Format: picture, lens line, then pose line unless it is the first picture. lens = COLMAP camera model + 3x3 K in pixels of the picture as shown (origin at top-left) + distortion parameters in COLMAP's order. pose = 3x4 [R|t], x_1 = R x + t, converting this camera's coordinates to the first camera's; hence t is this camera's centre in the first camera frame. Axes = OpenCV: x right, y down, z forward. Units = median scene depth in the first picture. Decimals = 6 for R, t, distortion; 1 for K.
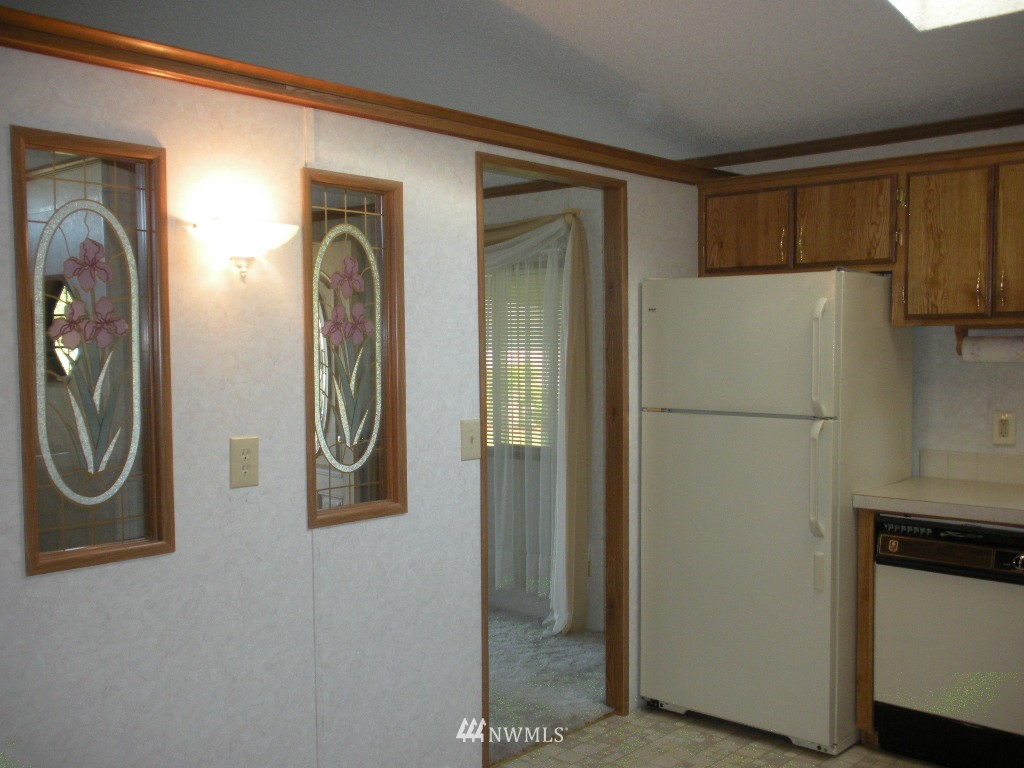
lens RADIAL K [[1040.7, 0, 510.2], [0, 1040.7, 382.6], [0, 0, 1]] dist [0.012646, 0.000000]
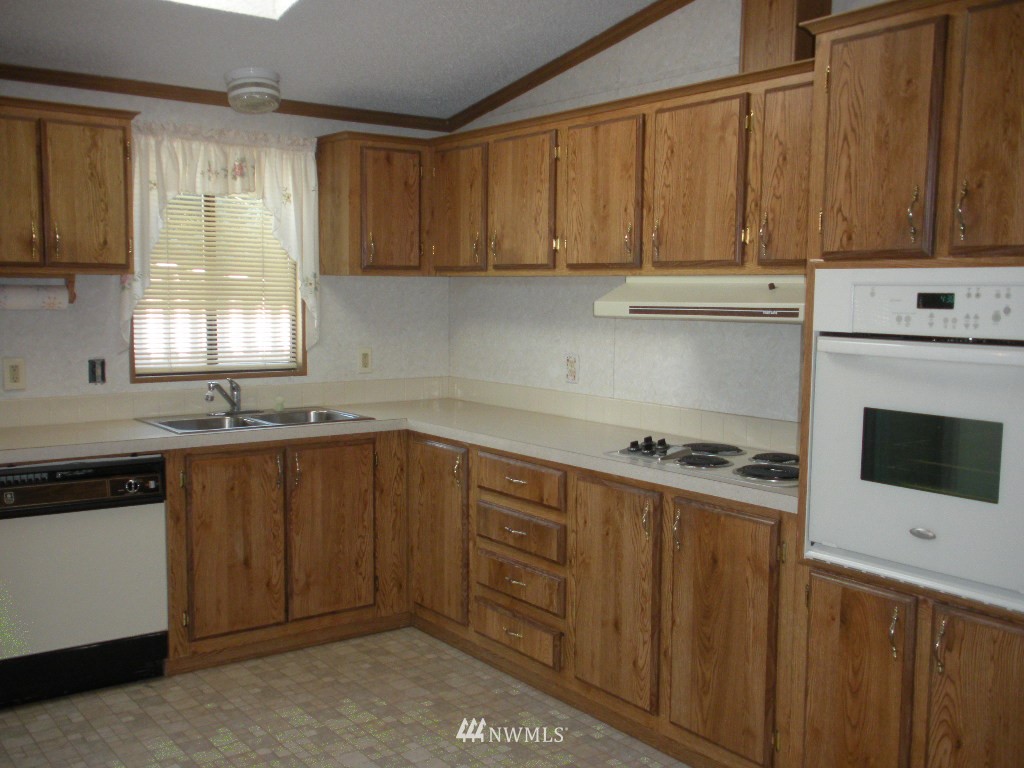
lens RADIAL K [[1040.7, 0, 510.0], [0, 1040.7, 387.1], [0, 0, 1]] dist [0.012646, 0.000000]
pose [[0.181066, -0.075671, 0.980555, -0.497134], [0.026183, 0.997053, 0.072110, -0.005576], [-0.983122, 0.012617, 0.182514, 0.354580]]
